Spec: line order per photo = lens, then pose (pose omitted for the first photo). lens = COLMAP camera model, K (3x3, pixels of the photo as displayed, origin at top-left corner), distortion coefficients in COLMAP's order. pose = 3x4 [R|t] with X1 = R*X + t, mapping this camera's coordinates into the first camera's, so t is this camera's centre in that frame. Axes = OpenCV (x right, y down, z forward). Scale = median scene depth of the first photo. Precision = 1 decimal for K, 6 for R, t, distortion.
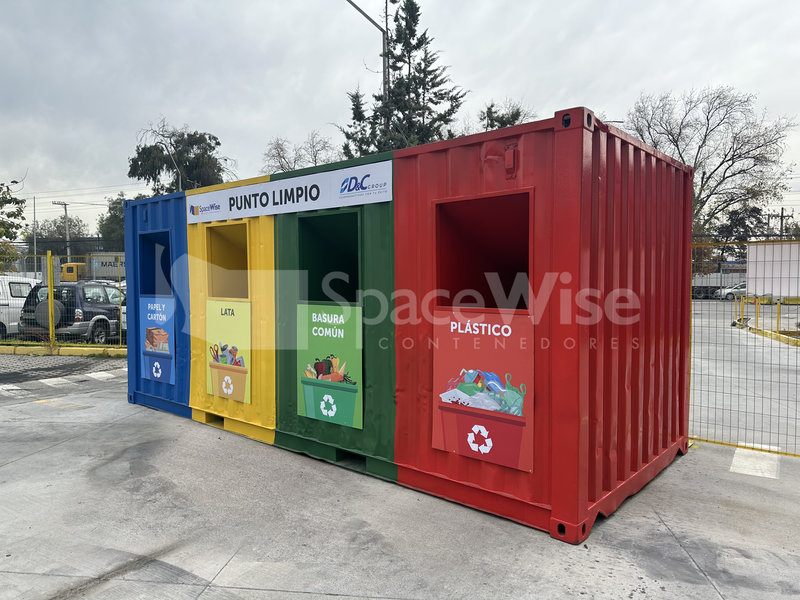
lens RADIAL K [[571.8, 0, 407.9], [0, 571.8, 299.4], [0, 0, 1]] dist [0.059220, -0.074483]
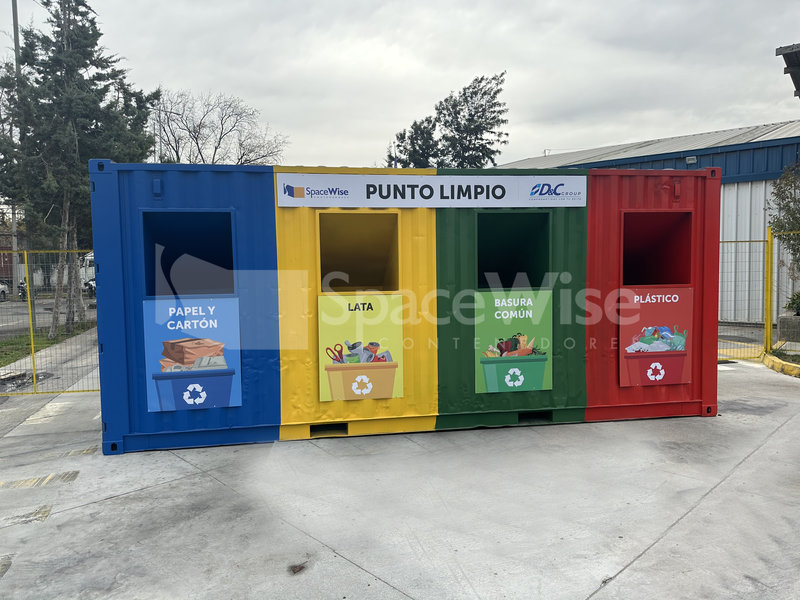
lens RADIAL K [[571.8, 0, 398.1], [0, 571.8, 303.1], [0, 0, 1]] dist [0.059220, -0.074483]
pose [[0.649571, -0.058933, 0.758014, -1.125557], [0.043891, 0.998235, 0.039998, -0.021541], [-0.759033, 0.007288, 0.651011, 0.404195]]
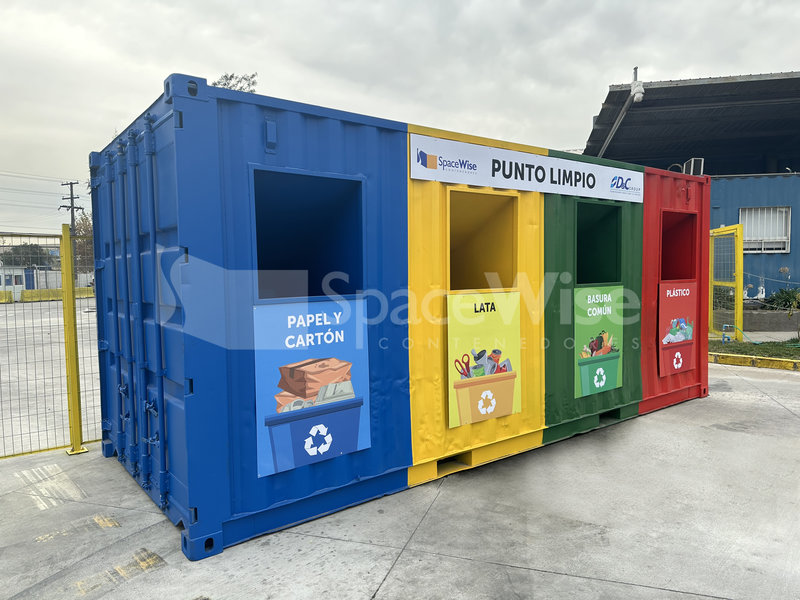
lens RADIAL K [[571.8, 0, 398.4], [0, 571.8, 303.0], [0, 0, 1]] dist [0.059220, -0.074483]
pose [[0.212931, -0.057635, 0.975366, -1.249572], [0.053442, 0.997451, 0.047274, -0.030287], [-0.975605, 0.042059, 0.215468, 1.093054]]
